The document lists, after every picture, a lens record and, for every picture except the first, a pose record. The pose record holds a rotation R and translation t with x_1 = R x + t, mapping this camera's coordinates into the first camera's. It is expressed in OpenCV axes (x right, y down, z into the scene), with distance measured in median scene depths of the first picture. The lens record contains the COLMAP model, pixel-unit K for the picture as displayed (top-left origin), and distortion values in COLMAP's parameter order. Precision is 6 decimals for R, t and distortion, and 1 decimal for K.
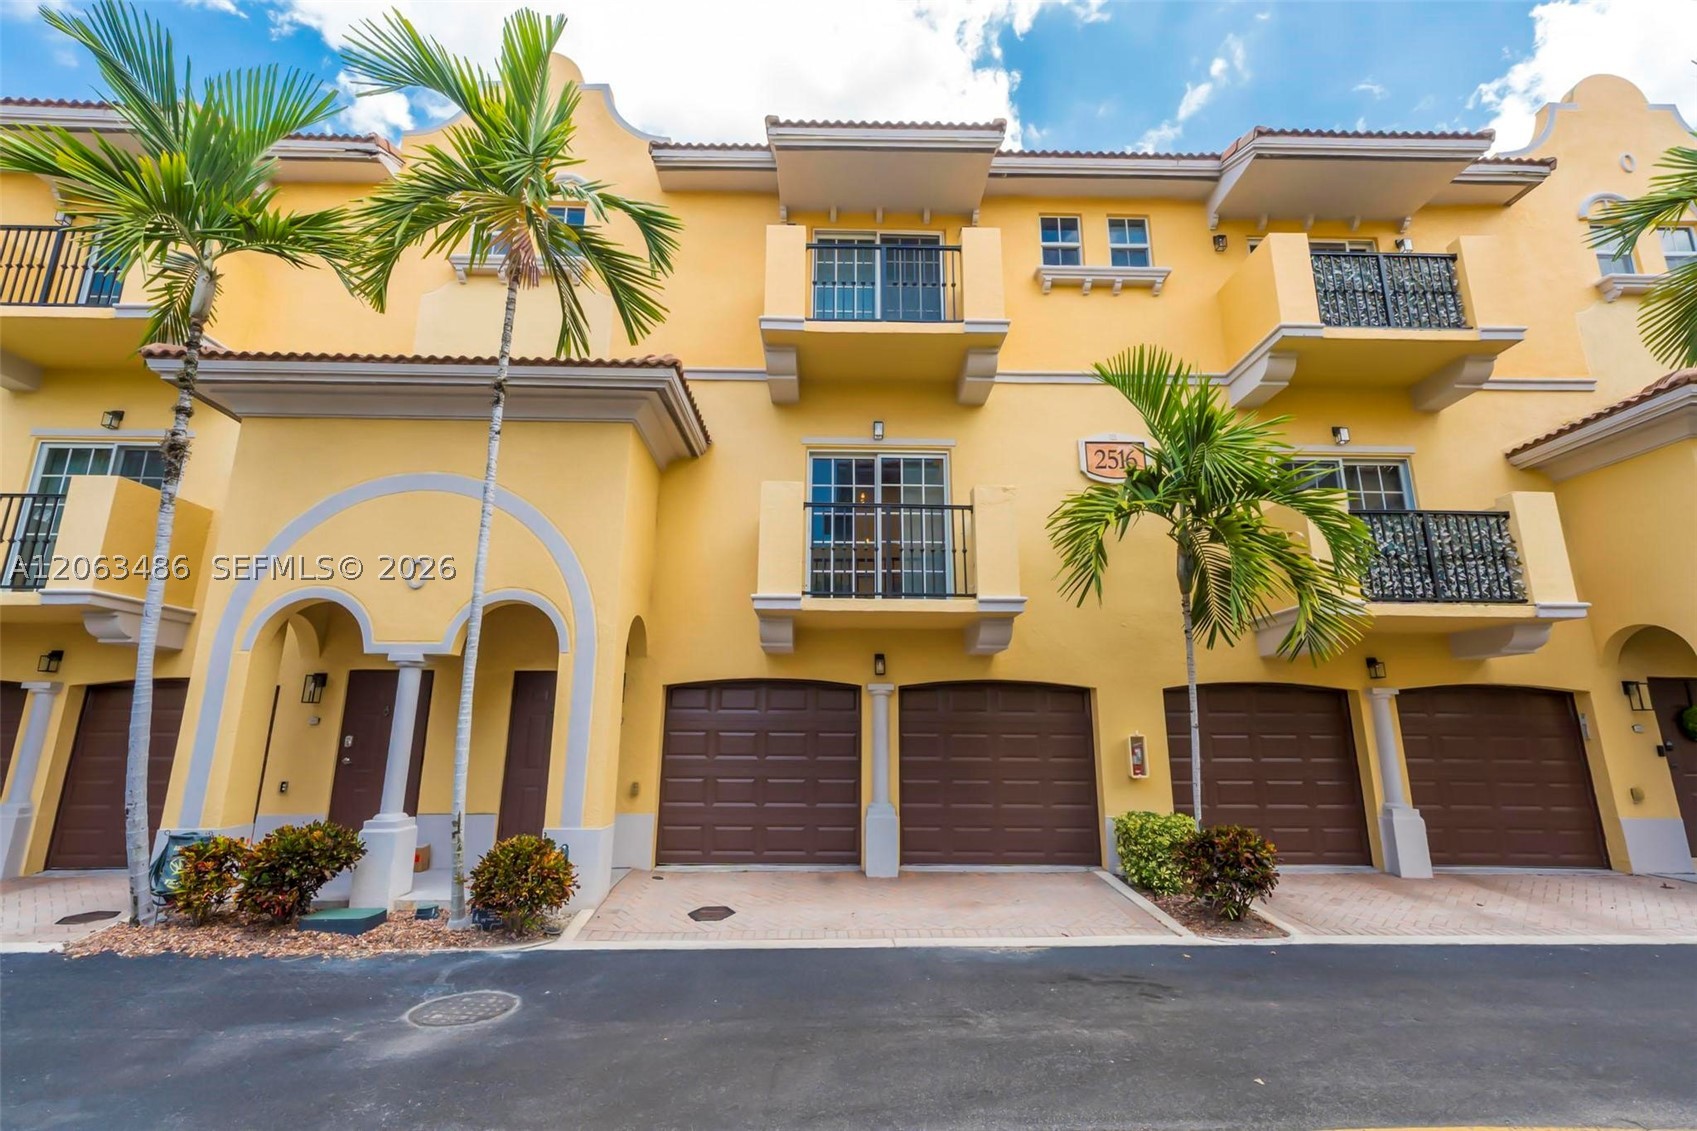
lens RADIAL K [[811.4, 0, 849.4], [0, 811.4, 535.7], [0, 0, 1]] dist [0.006797, 0.001827]
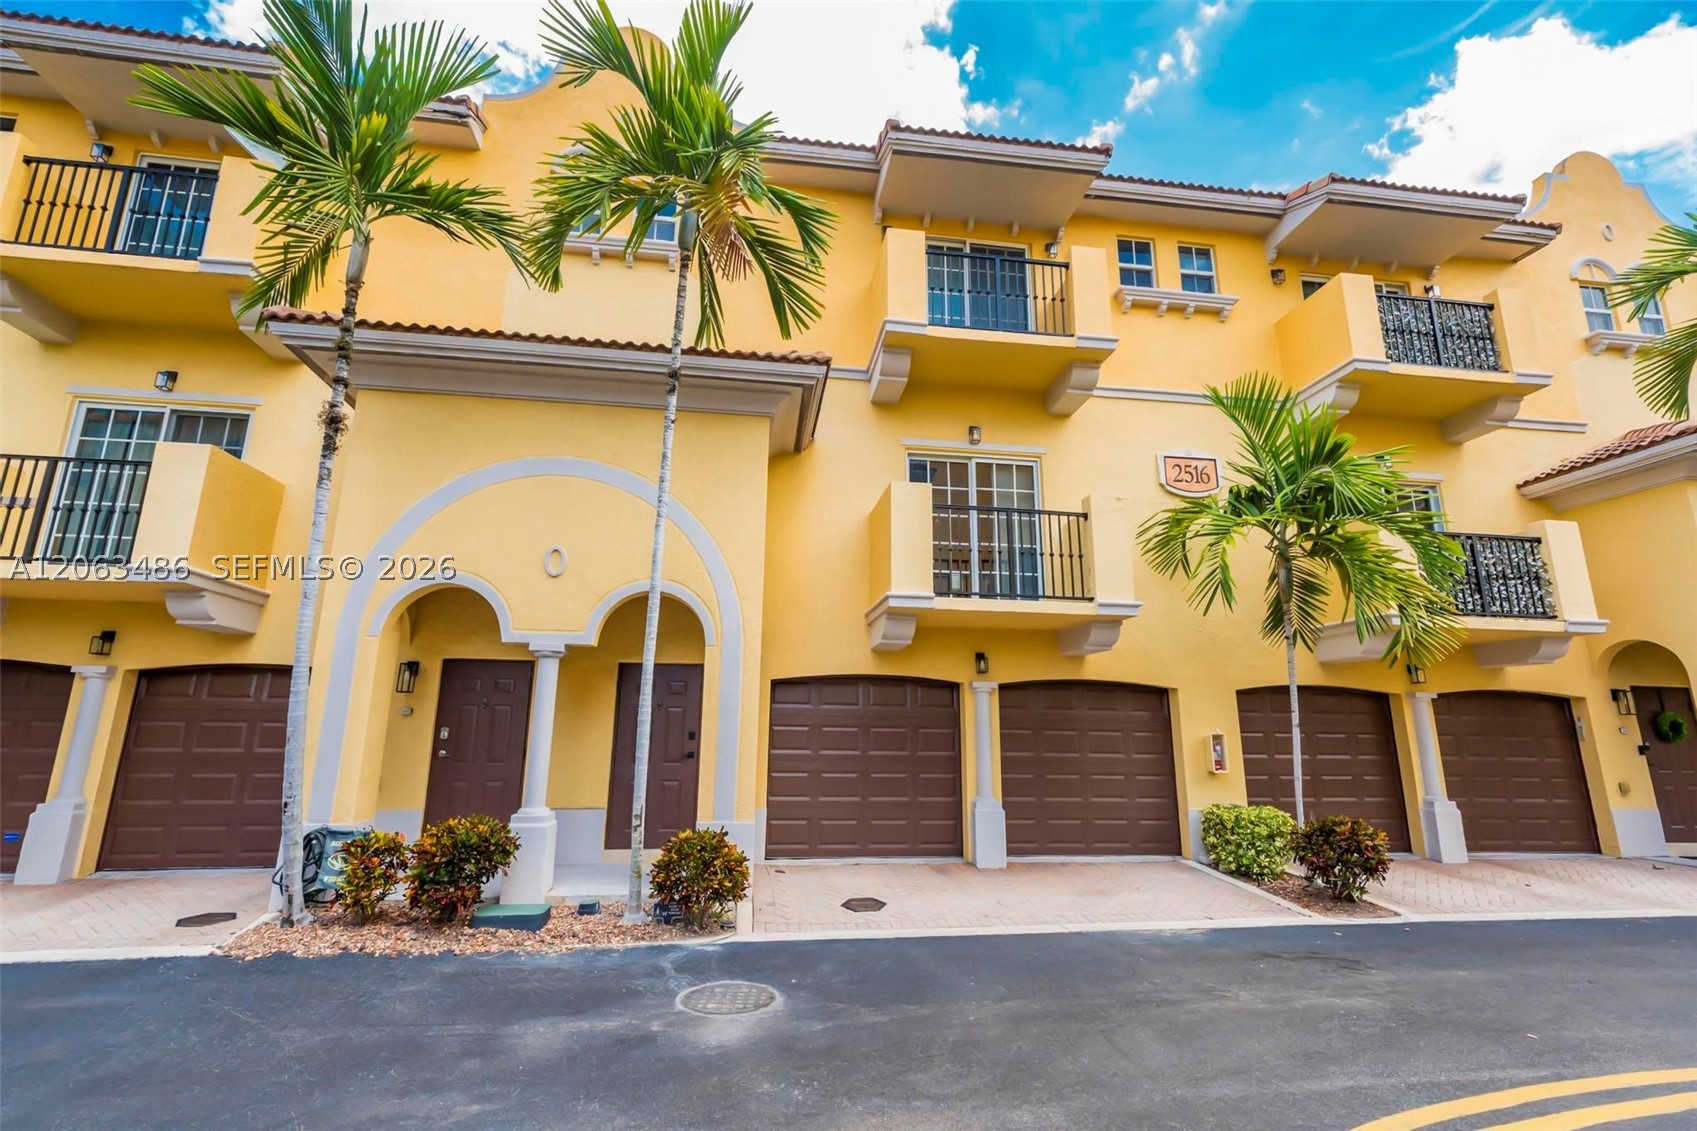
lens RADIAL K [[819.0, 0, 850.1], [0, 819.0, 534.4], [0, 0, 1]] dist [0.007678, 0.001222]
pose [[0.991902, 0.036887, 0.121533, -0.275343], [-0.037358, 0.999301, 0.001598, 0.000290], [-0.121389, -0.006126, 0.992586, -0.013290]]
